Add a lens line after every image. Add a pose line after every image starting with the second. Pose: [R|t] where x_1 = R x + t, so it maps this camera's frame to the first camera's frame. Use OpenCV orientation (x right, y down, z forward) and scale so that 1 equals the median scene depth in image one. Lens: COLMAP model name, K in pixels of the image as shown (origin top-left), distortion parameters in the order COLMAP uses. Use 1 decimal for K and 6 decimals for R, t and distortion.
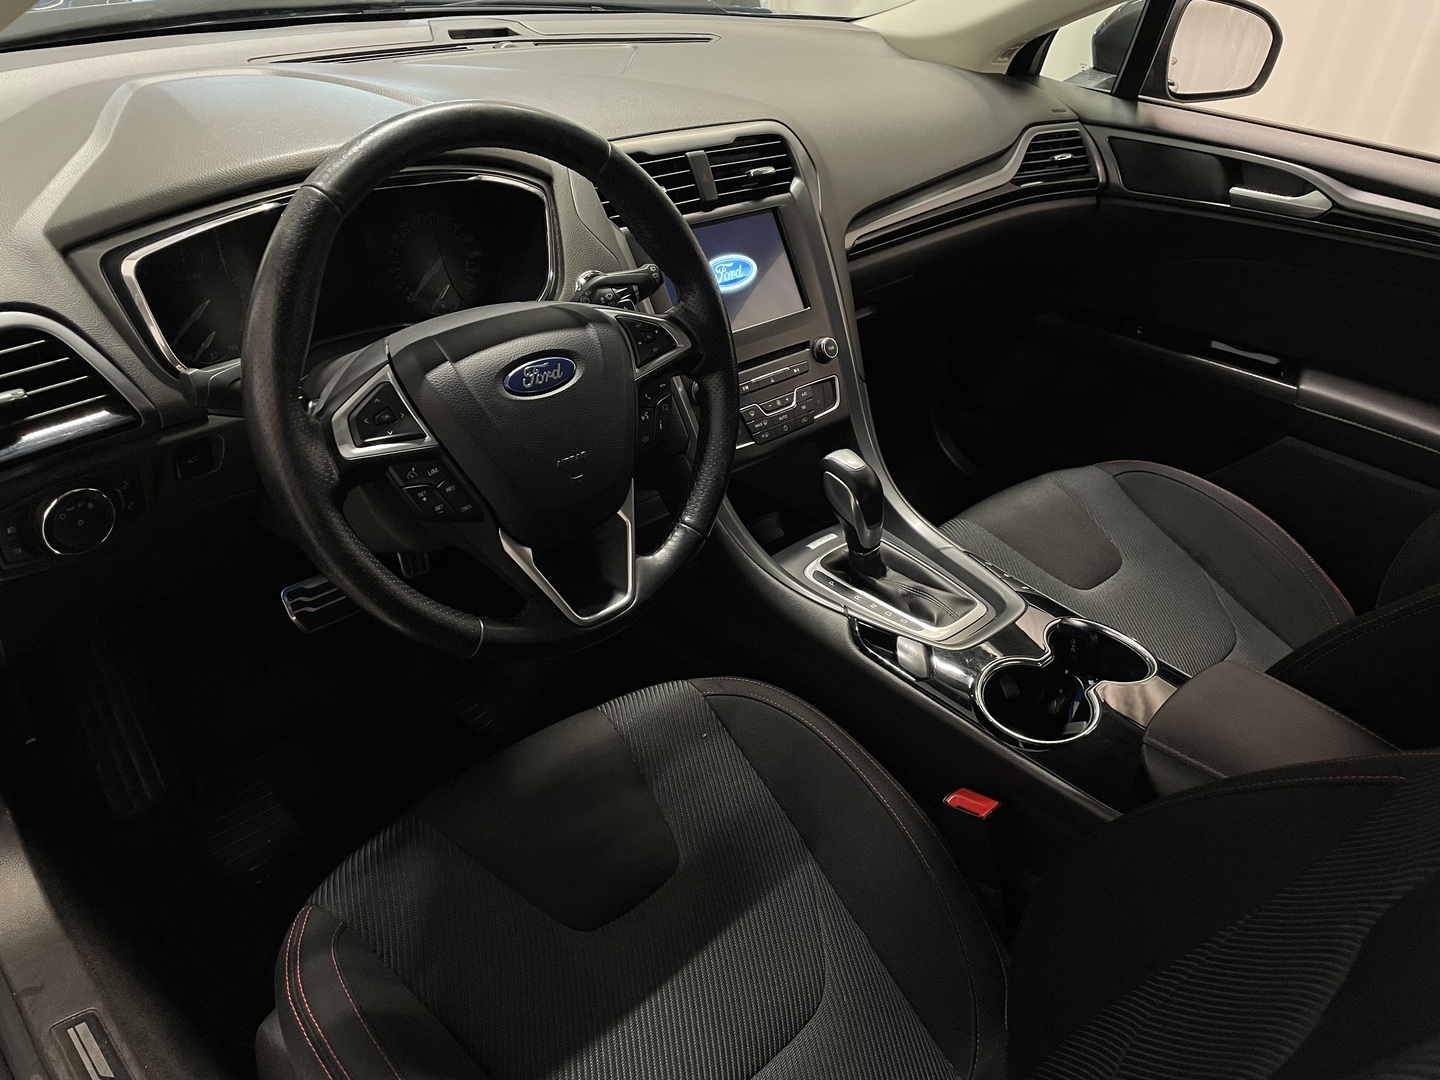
lens RADIAL K [[1077.3, 0, 721.1], [0, 1077.3, 536.4], [0, 0, 1]] dist [0.081226, -0.122885]
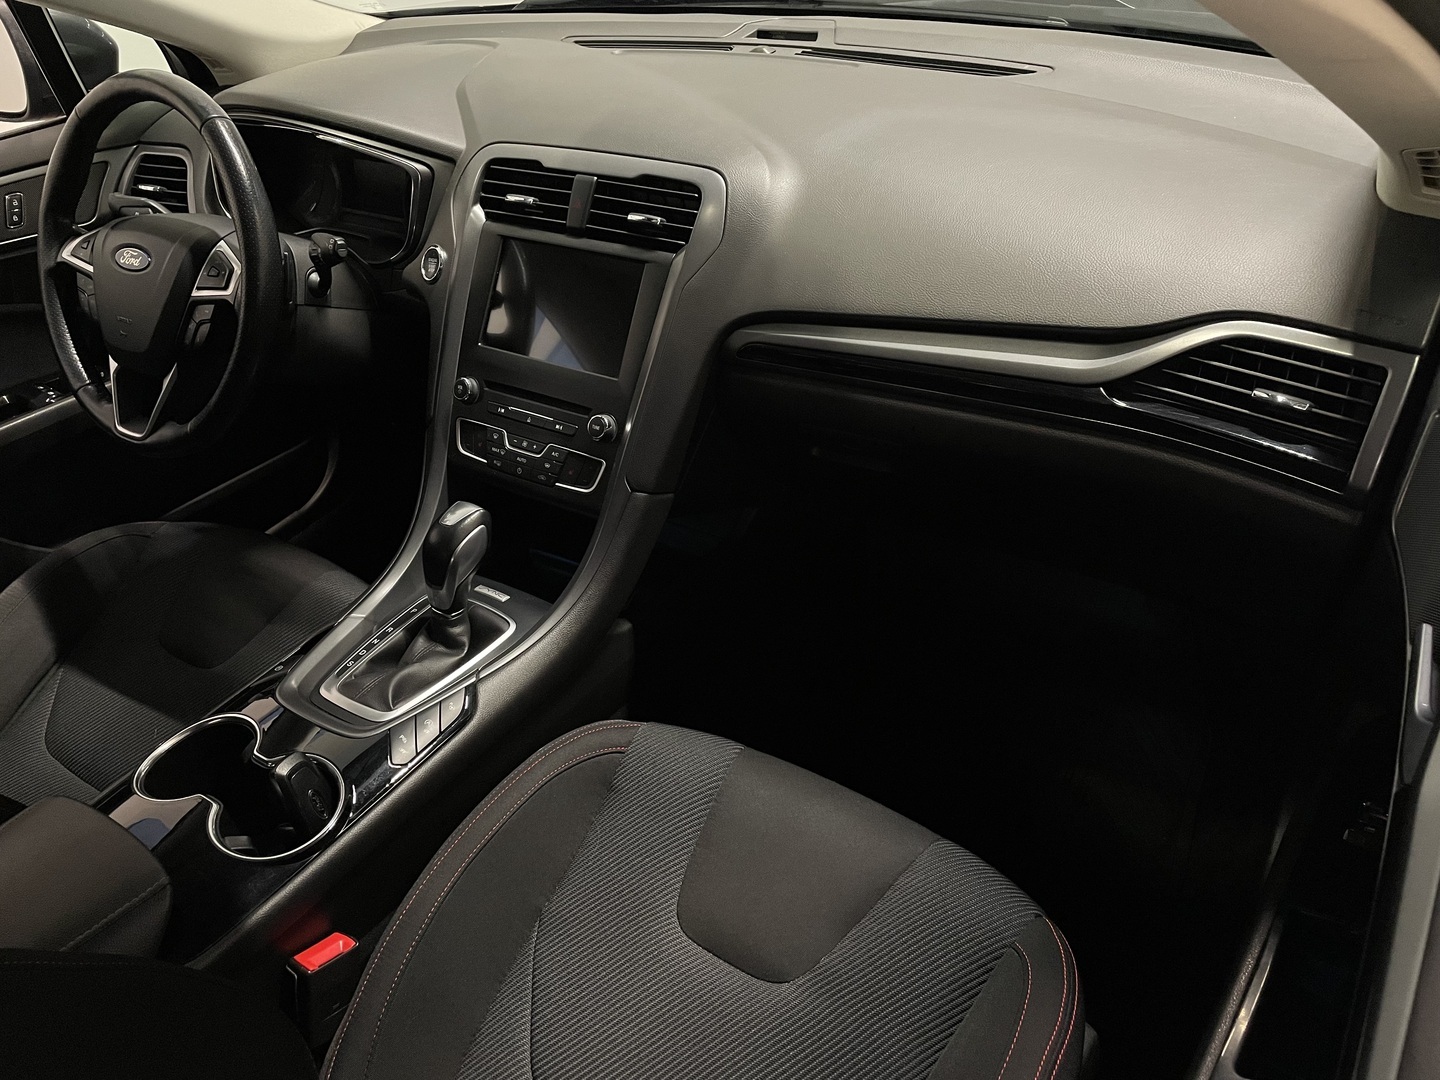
lens RADIAL K [[1077.3, 0, 721.1], [0, 1077.3, 536.4], [0, 0, 1]] dist [0.081226, -0.122885]
pose [[0.210544, 0.485096, -0.848736, 0.995470], [-0.449287, 0.819089, 0.356698, -0.504034], [0.868223, 0.306226, 0.390402, 0.854006]]
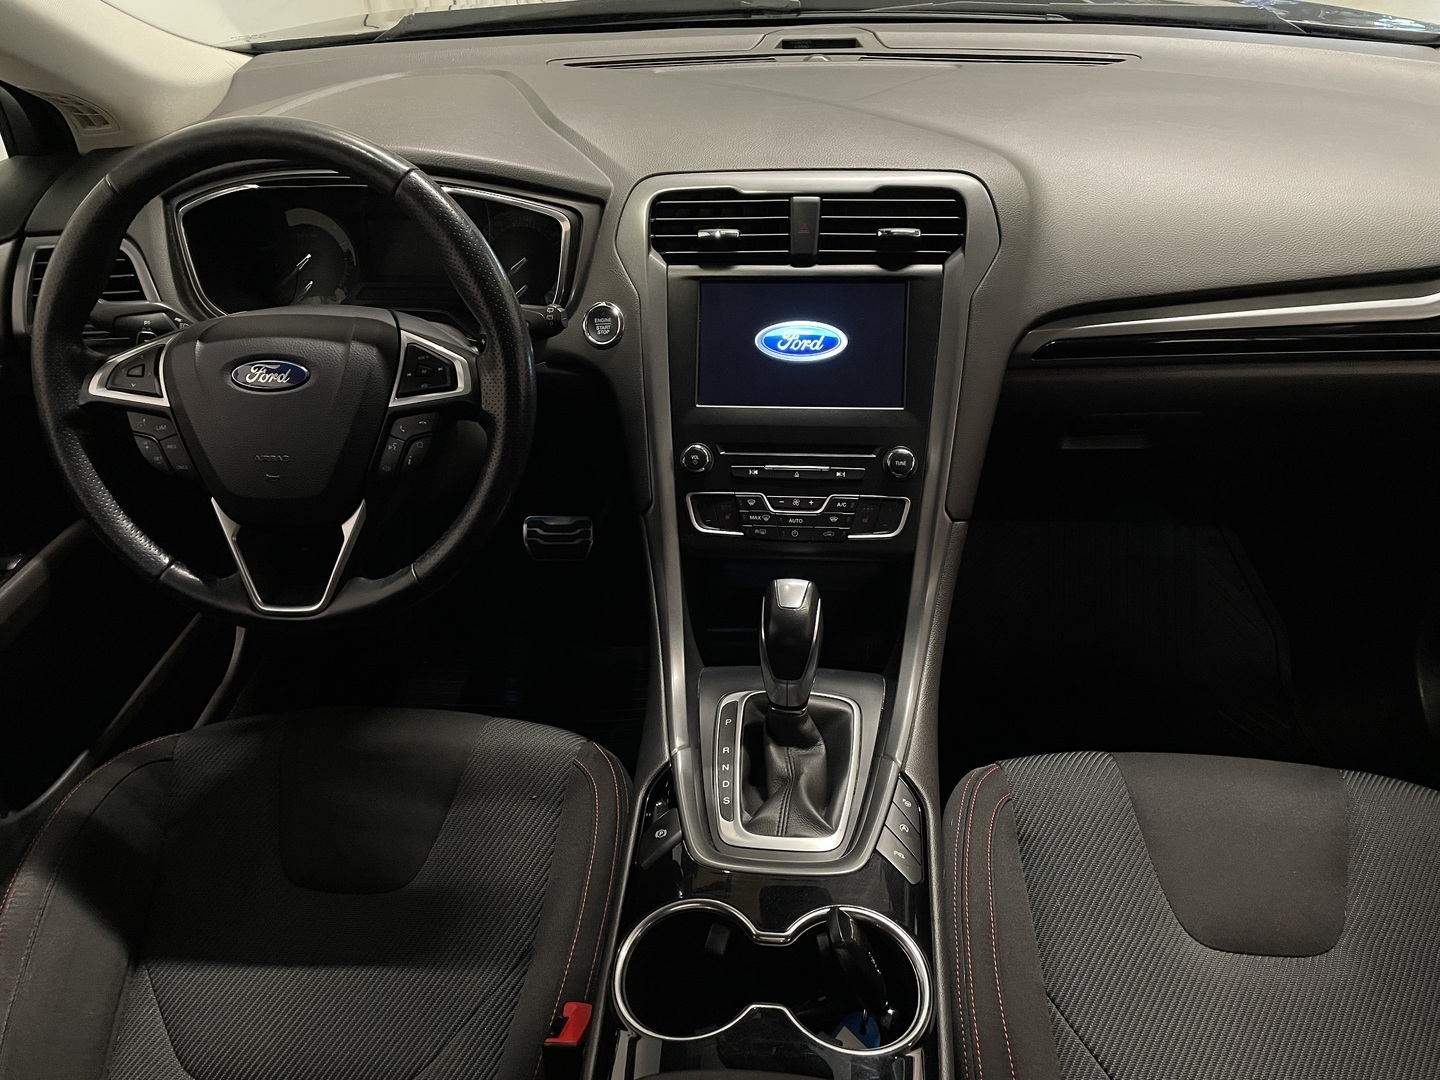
lens RADIAL K [[1077.3, 0, 721.1], [0, 1077.3, 536.4], [0, 0, 1]] dist [0.081226, -0.122885]
pose [[0.645883, 0.355012, -0.675871, 0.629487], [-0.342274, 0.925997, 0.159308, -0.226451], [0.682410, 0.128438, 0.719597, 0.382024]]
